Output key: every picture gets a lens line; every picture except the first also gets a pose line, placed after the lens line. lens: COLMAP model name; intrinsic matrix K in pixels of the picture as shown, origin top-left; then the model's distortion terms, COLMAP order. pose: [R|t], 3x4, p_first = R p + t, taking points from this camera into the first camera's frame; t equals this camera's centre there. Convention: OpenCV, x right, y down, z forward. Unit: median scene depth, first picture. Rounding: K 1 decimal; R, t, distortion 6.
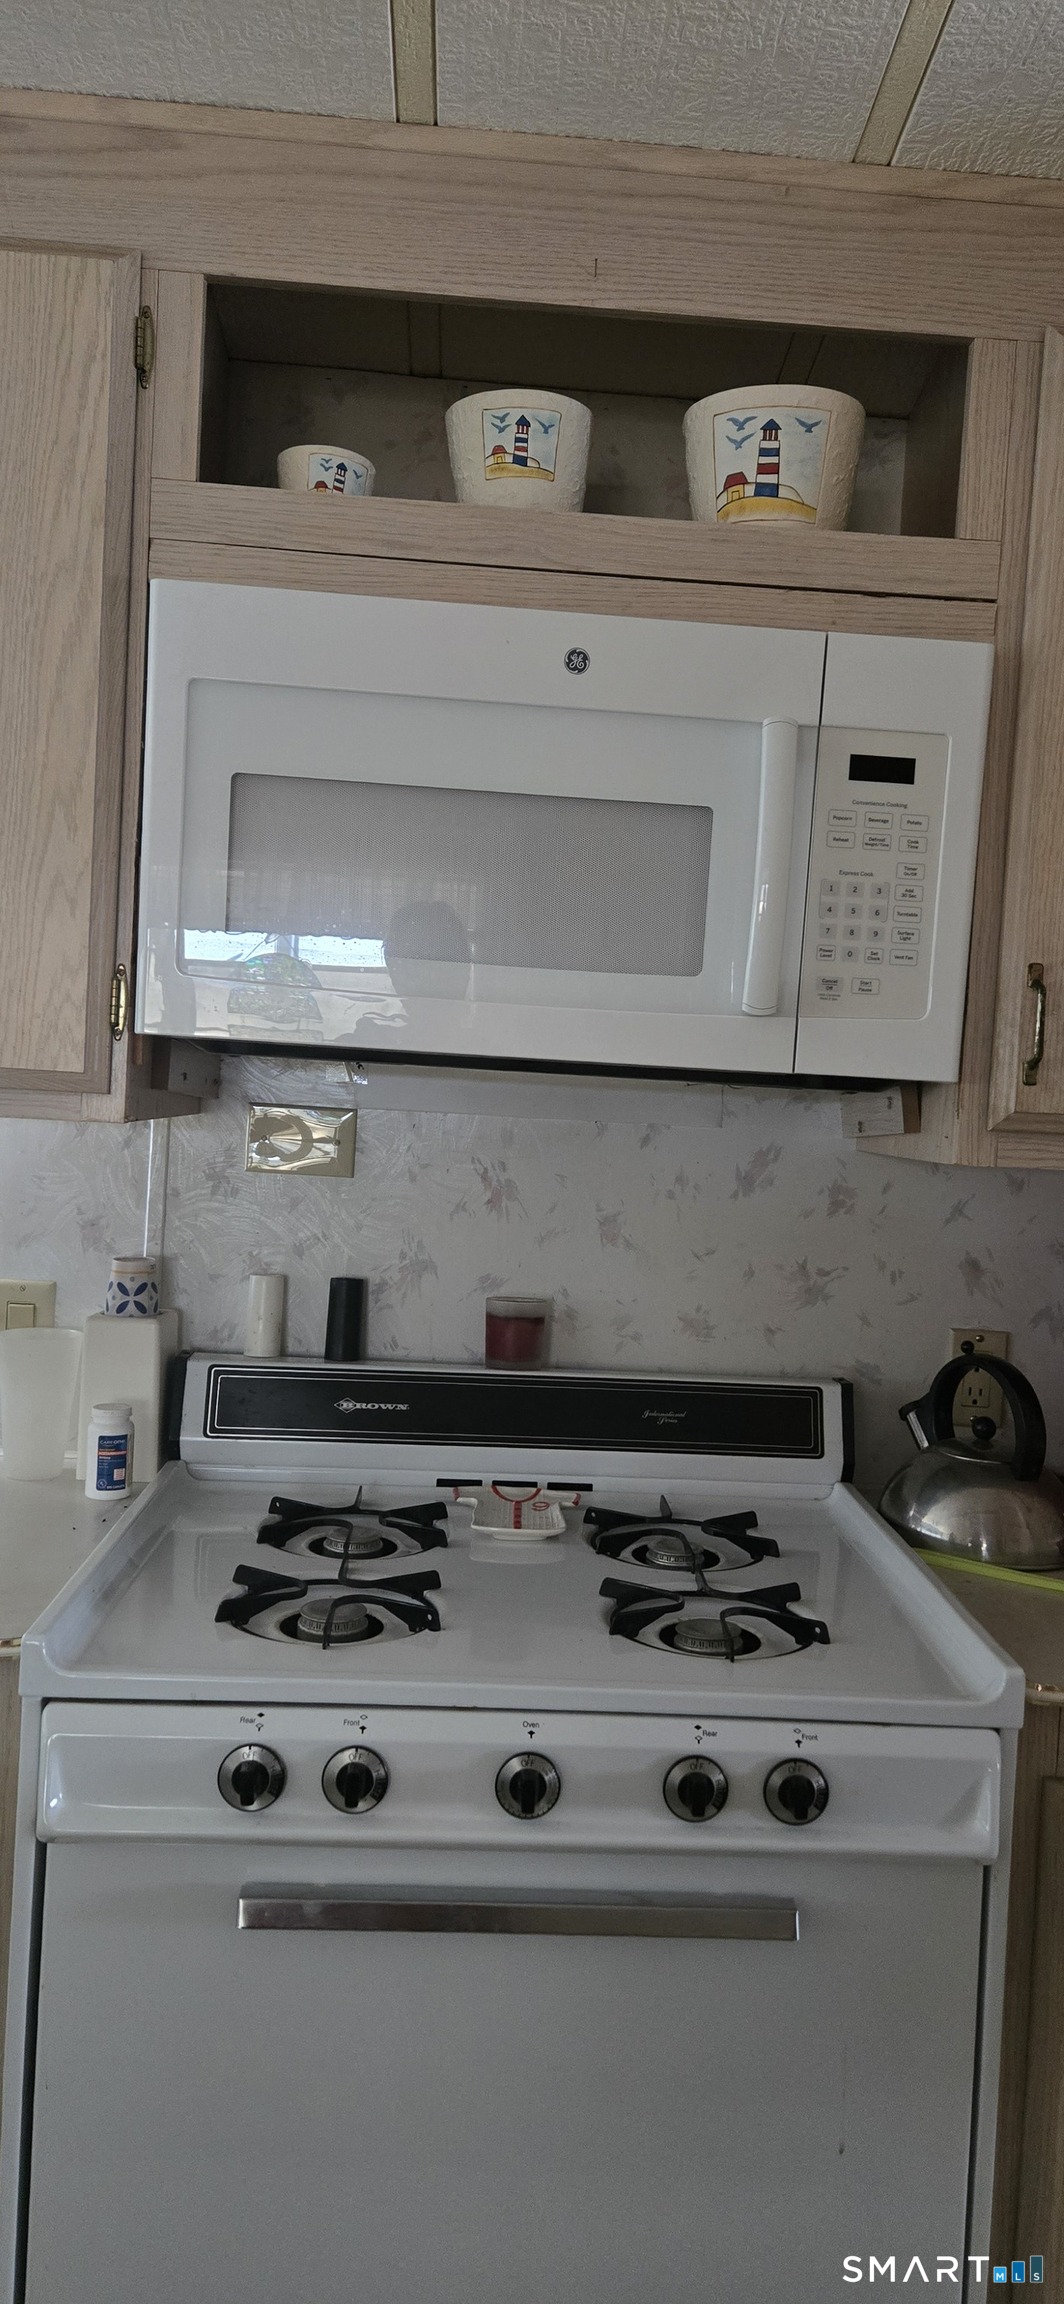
lens RADIAL K [[1516.5, 0, 532.0], [0, 1516.5, 1152.0], [0, 0, 1]] dist [0.087265, -0.076705]
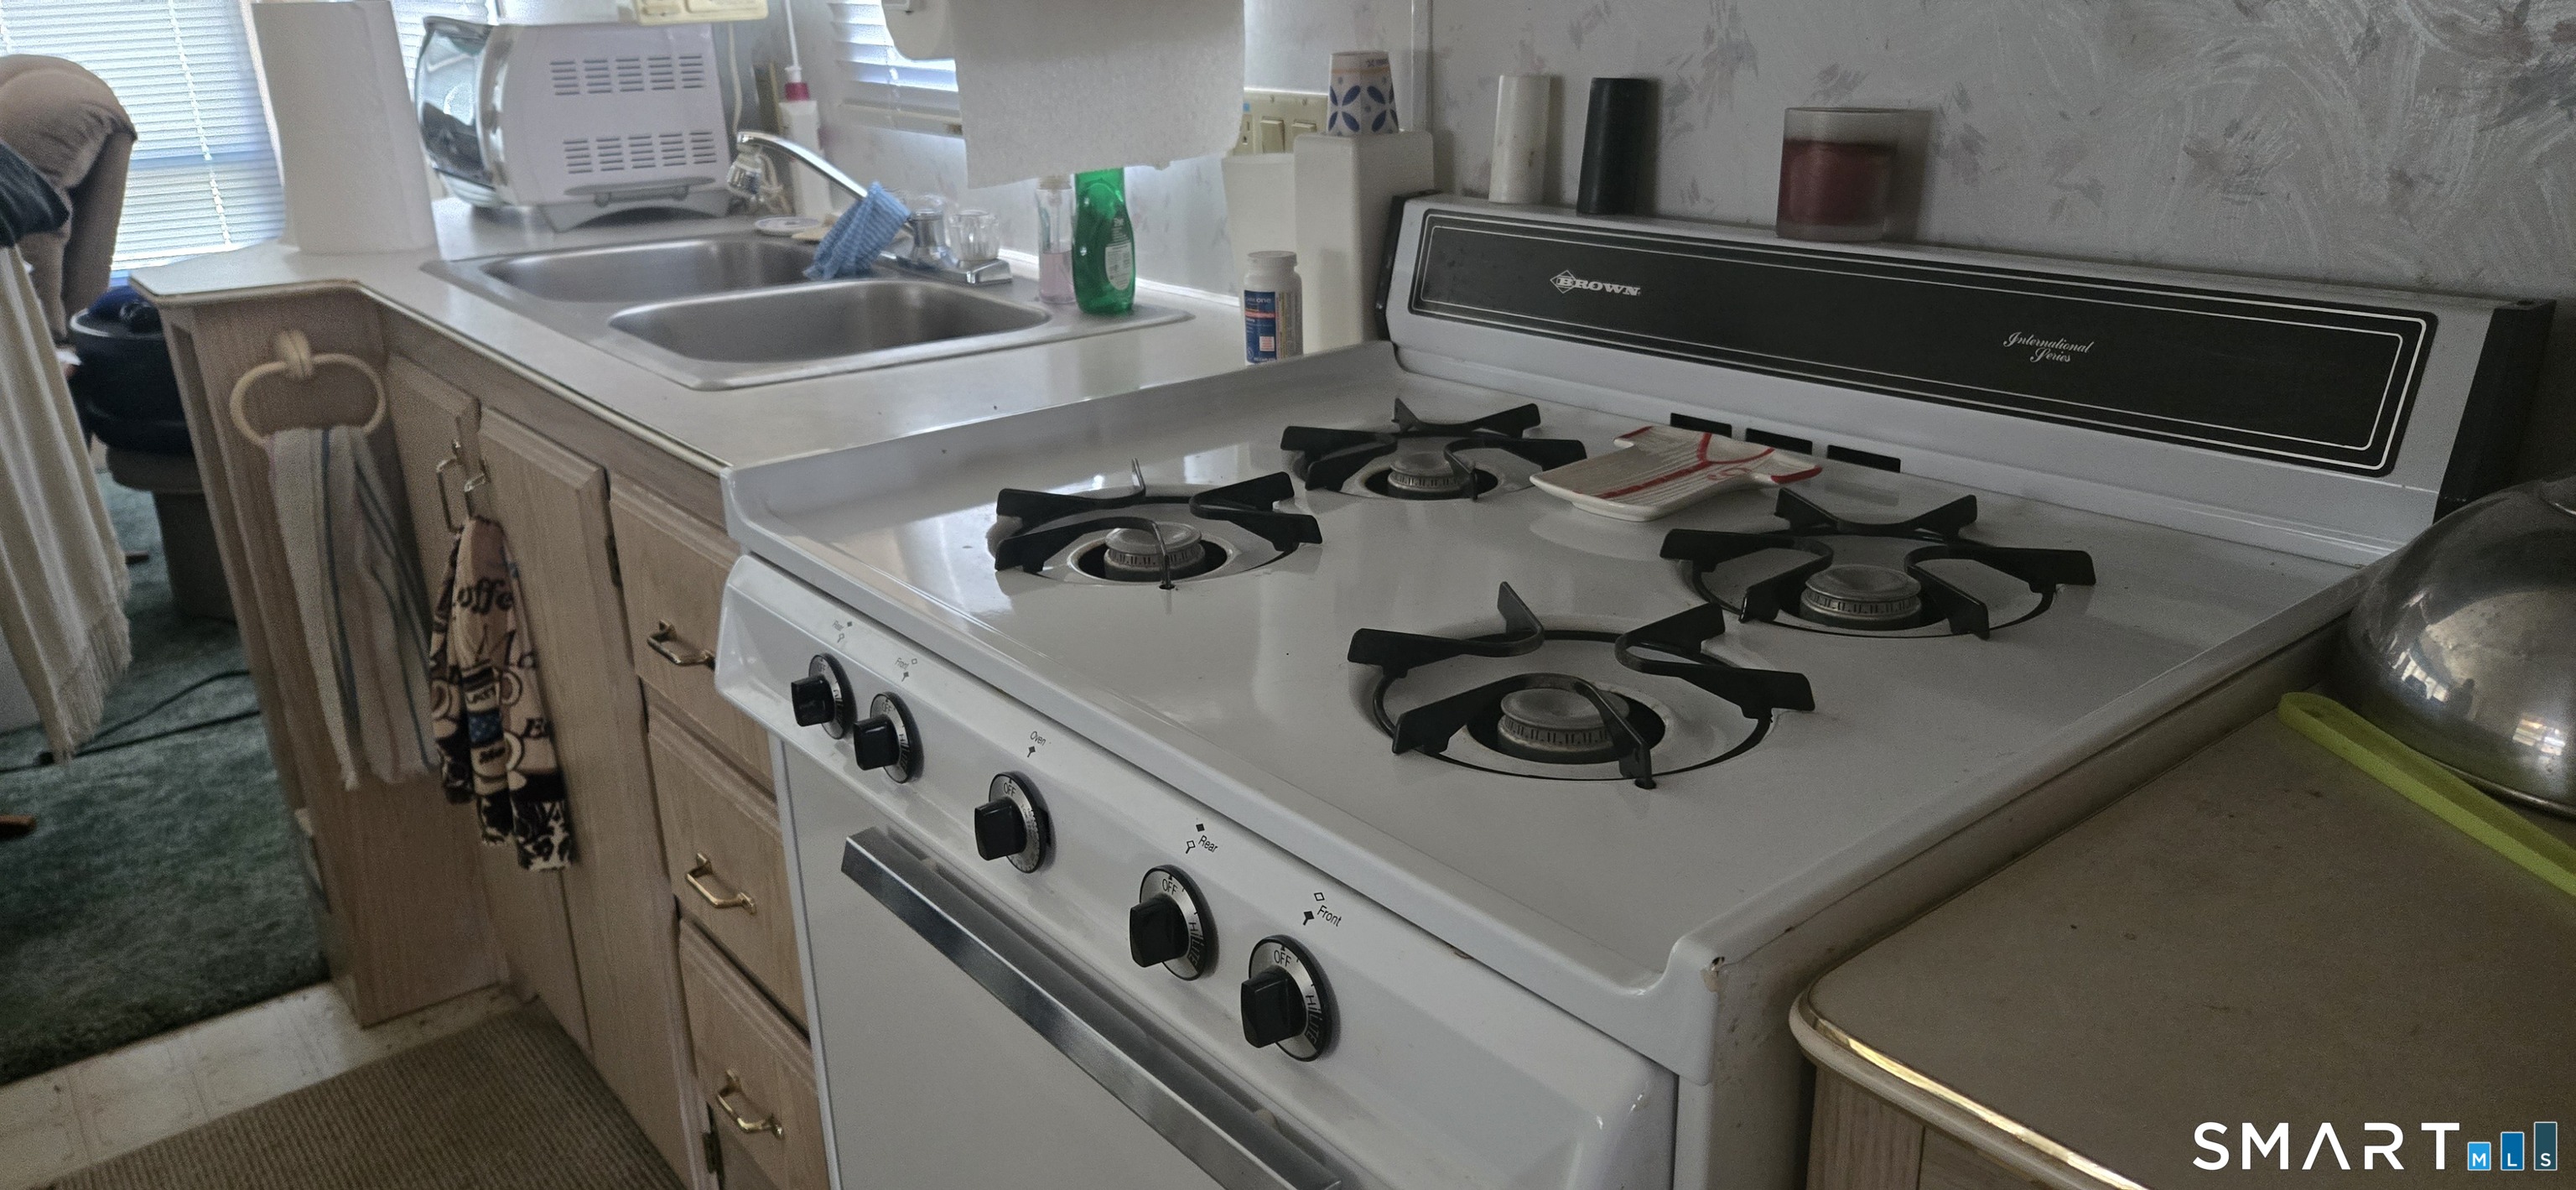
lens RADIAL K [[1695.6, 0, 1288.0], [0, 1695.6, 595.0], [0, 0, 1]] dist [0.087265, -0.076705]
pose [[0.605418, 0.209796, -0.767759, 0.384573], [0.028701, 0.958252, 0.284482, 0.085366], [0.795390, -0.194266, 0.574122, 0.470083]]
